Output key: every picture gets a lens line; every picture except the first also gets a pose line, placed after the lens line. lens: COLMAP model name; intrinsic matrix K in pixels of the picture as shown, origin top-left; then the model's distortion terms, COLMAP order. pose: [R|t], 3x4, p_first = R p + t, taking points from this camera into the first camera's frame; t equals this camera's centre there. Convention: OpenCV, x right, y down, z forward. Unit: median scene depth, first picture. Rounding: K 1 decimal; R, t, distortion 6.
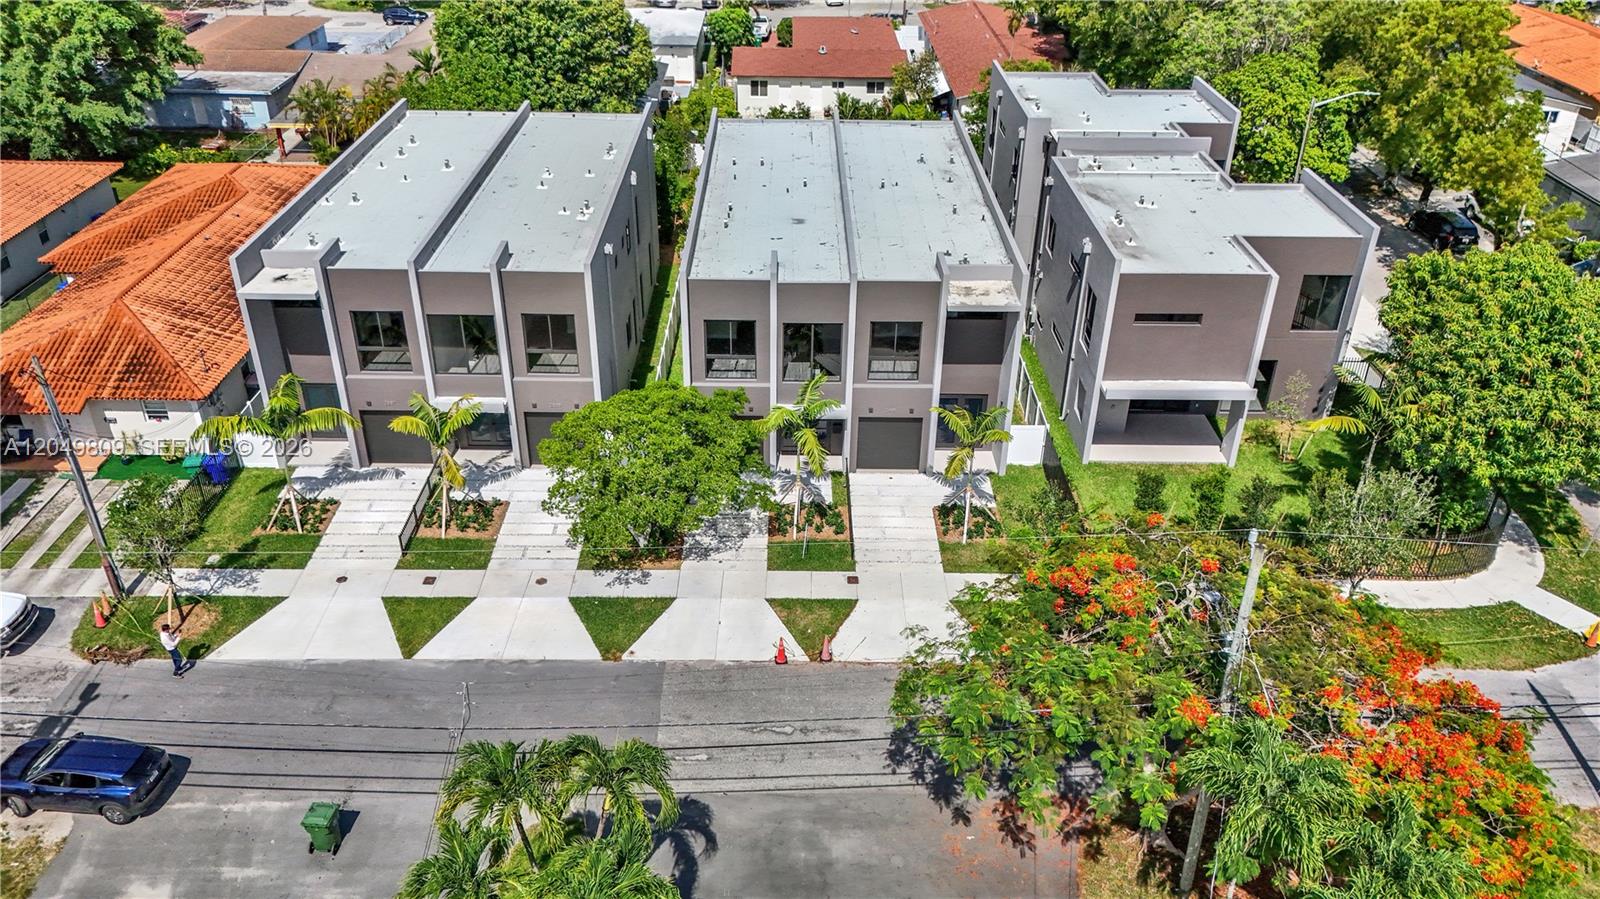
lens RADIAL K [[1211.0, 0, 799.6], [0, 1211.0, 450.3], [0, 0, 1]] dist [0.033006, -0.018638]
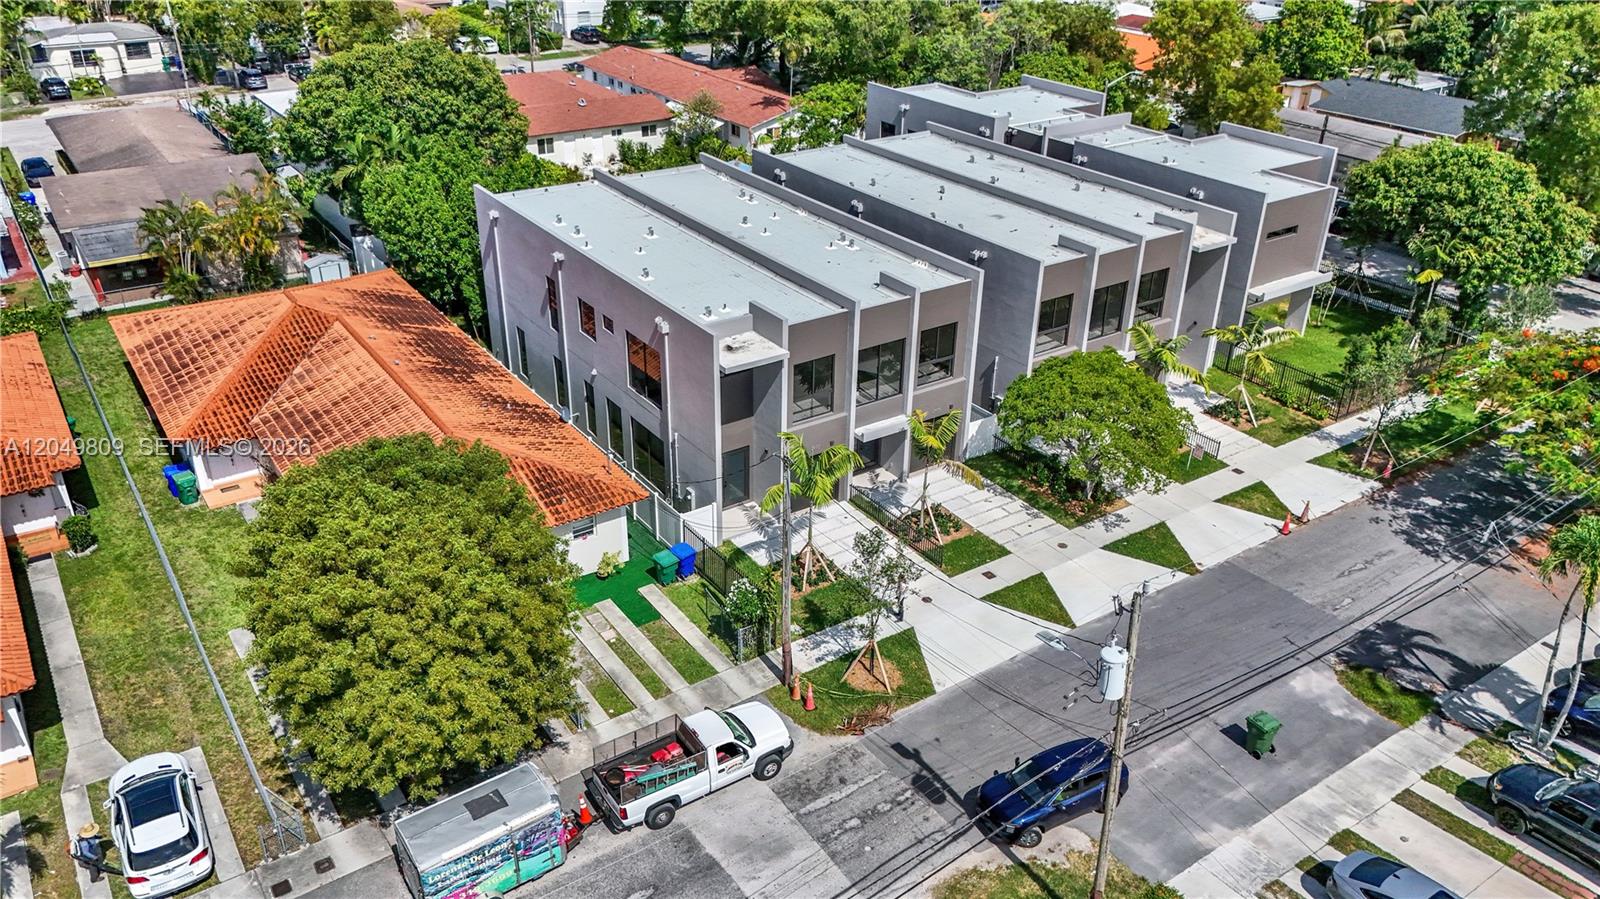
lens RADIAL K [[1211.0, 0, 799.0], [0, 1211.0, 449.5], [0, 0, 1]] dist [0.033006, -0.018638]
pose [[0.827725, -0.262579, 0.495907, -0.887402], [0.280377, 0.959063, 0.039837, -0.084756], [-0.486067, 0.106067, 0.867461, 0.122798]]
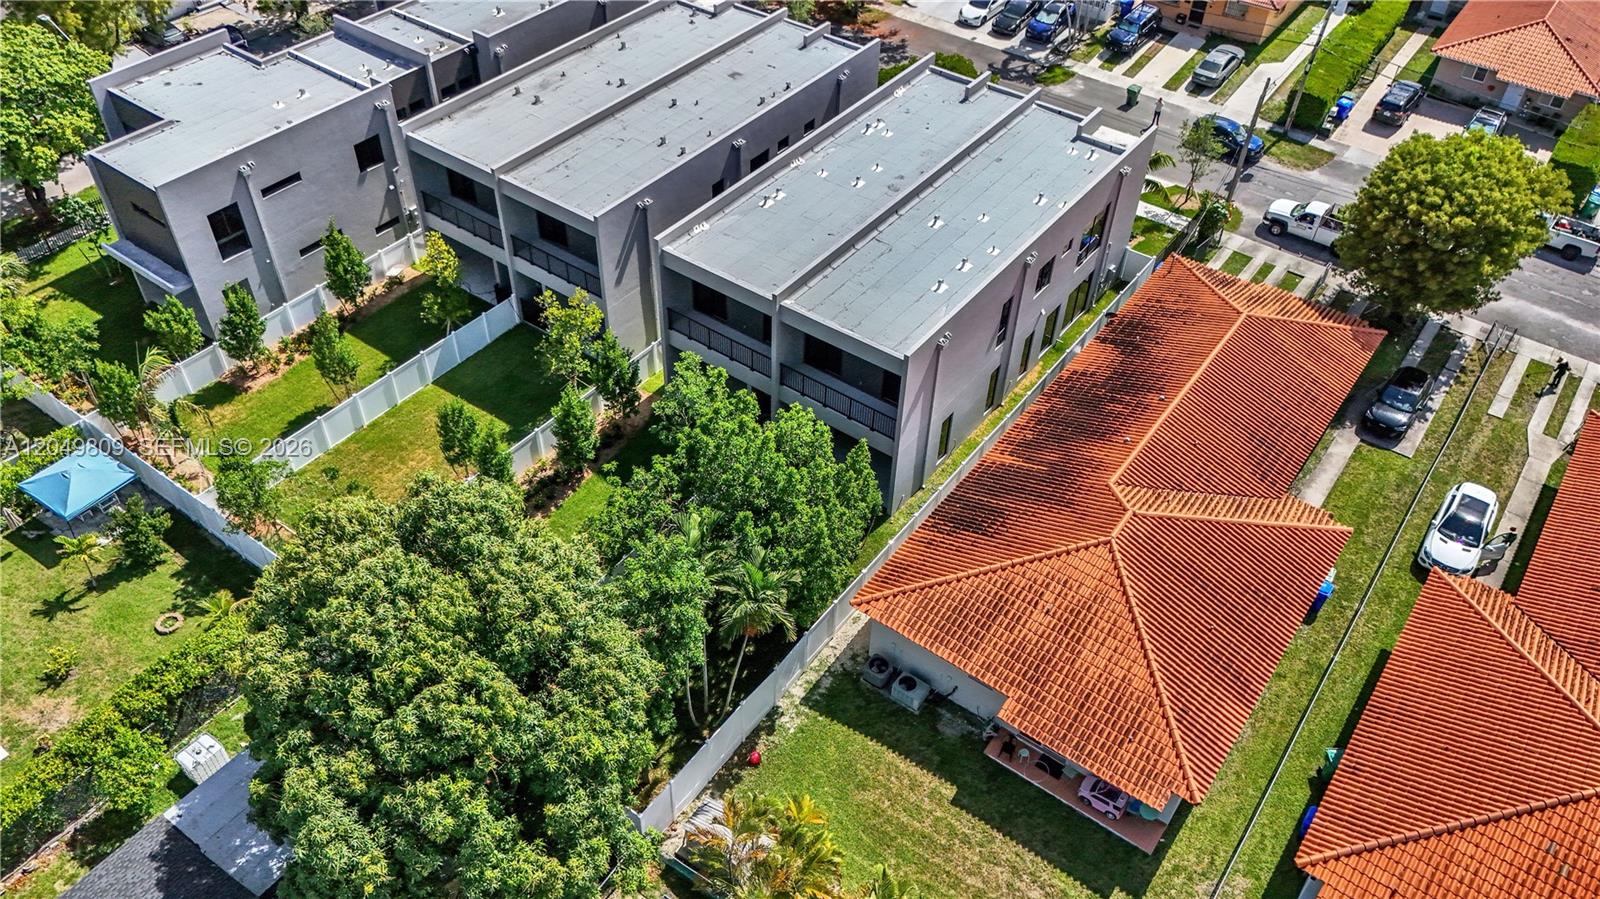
lens RADIAL K [[1211.0, 0, 787.7], [0, 1211.0, 446.4], [0, 0, 1]] dist [0.033006, -0.018638]
pose [[-0.797921, -0.427163, 0.425268, -0.837522], [0.282460, 0.358287, 0.889858, -1.291319], [-0.532483, 0.830158, -0.165229, 1.669515]]
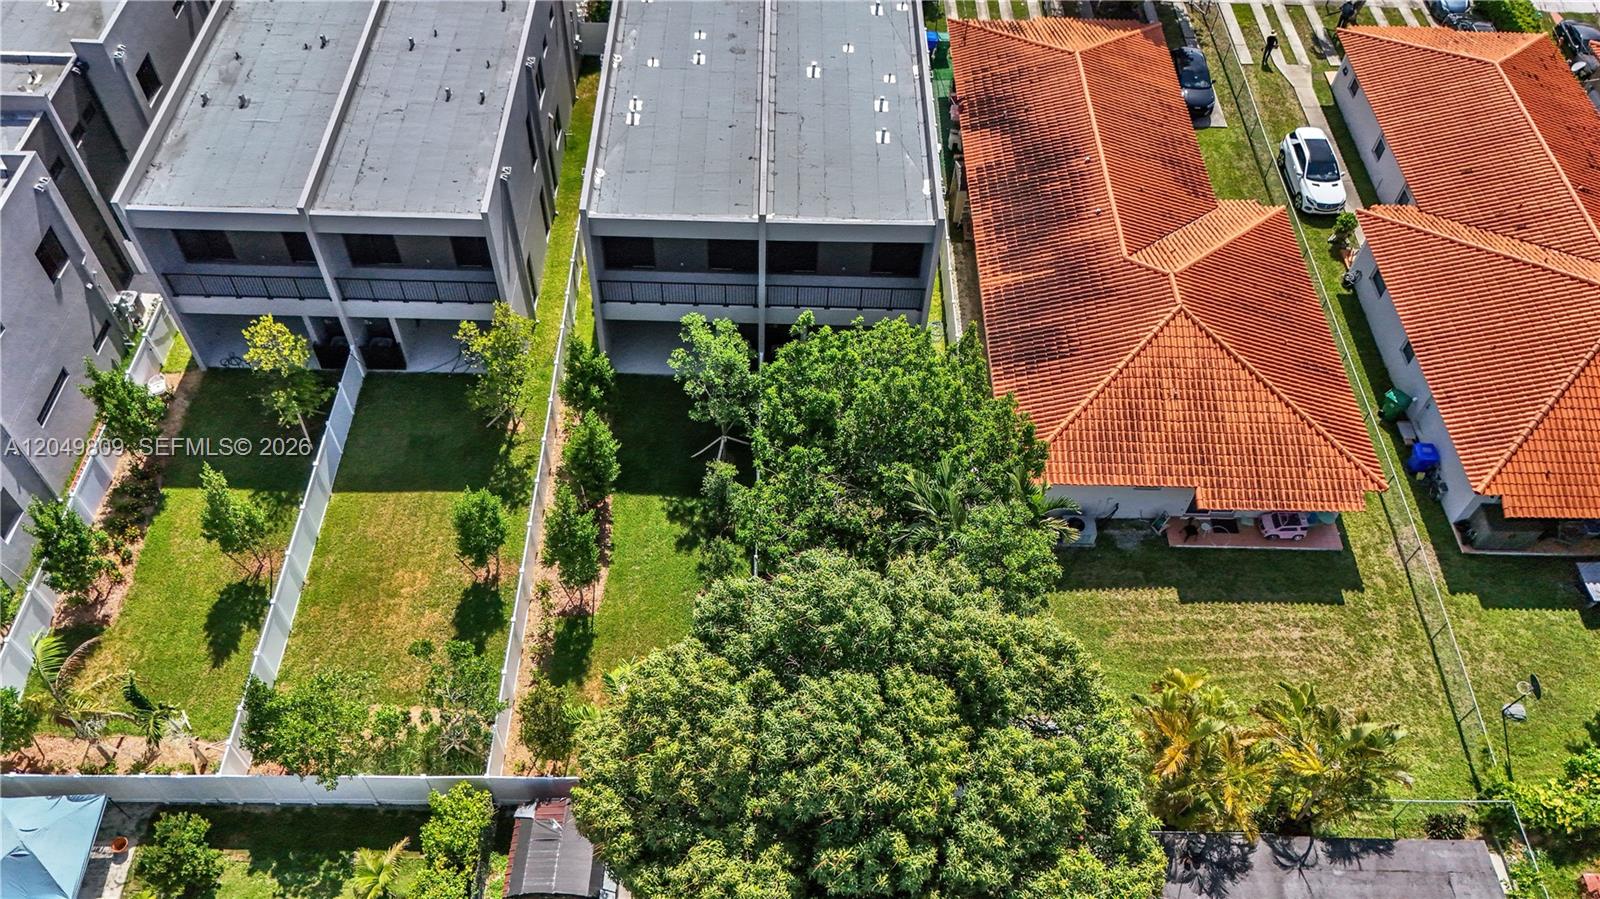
lens RADIAL K [[1211.0, 0, 790.7], [0, 1211.0, 446.4], [0, 0, 1]] dist [0.033006, -0.018638]
pose [[-0.999377, -0.029546, -0.019279, -0.327101], [-0.023154, 0.137006, 0.990300, -1.297593], [-0.026619, 0.990129, -0.137605, 1.693721]]
